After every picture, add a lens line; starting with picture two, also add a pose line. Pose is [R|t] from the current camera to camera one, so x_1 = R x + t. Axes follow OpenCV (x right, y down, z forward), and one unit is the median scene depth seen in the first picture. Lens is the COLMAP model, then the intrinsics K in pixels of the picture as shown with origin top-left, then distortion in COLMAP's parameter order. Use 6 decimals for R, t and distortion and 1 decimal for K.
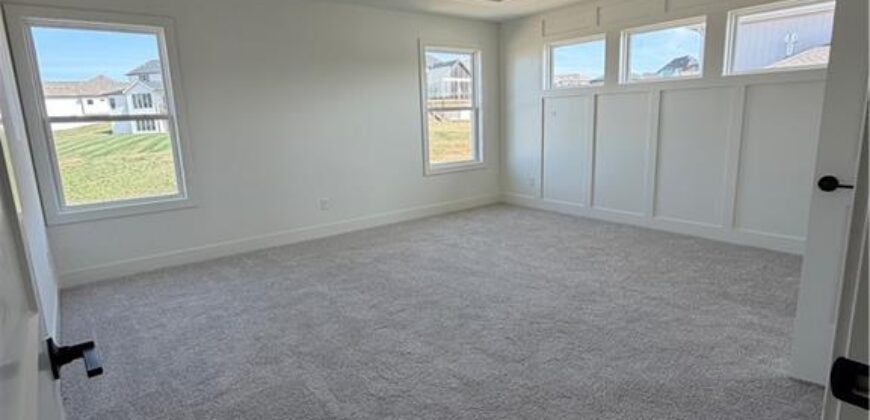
lens RADIAL K [[460.6, 0, 440.1], [0, 460.6, 209.2], [0, 0, 1]] dist [0.001705, -0.000845]
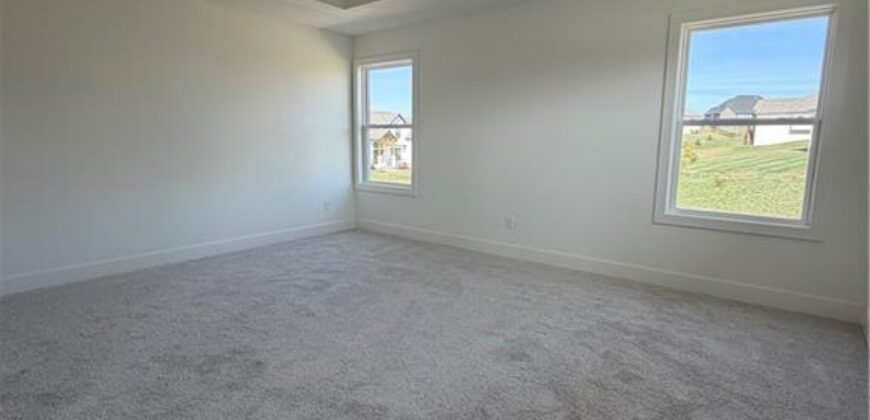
lens RADIAL K [[460.6, 0, 441.4], [0, 460.6, 207.6], [0, 0, 1]] dist [0.001705, -0.000845]
pose [[0.245311, 0.181551, -0.952293, 0.465578], [-0.217615, 0.967552, 0.128403, -0.100058], [0.944704, 0.175735, 0.276859, 0.472463]]
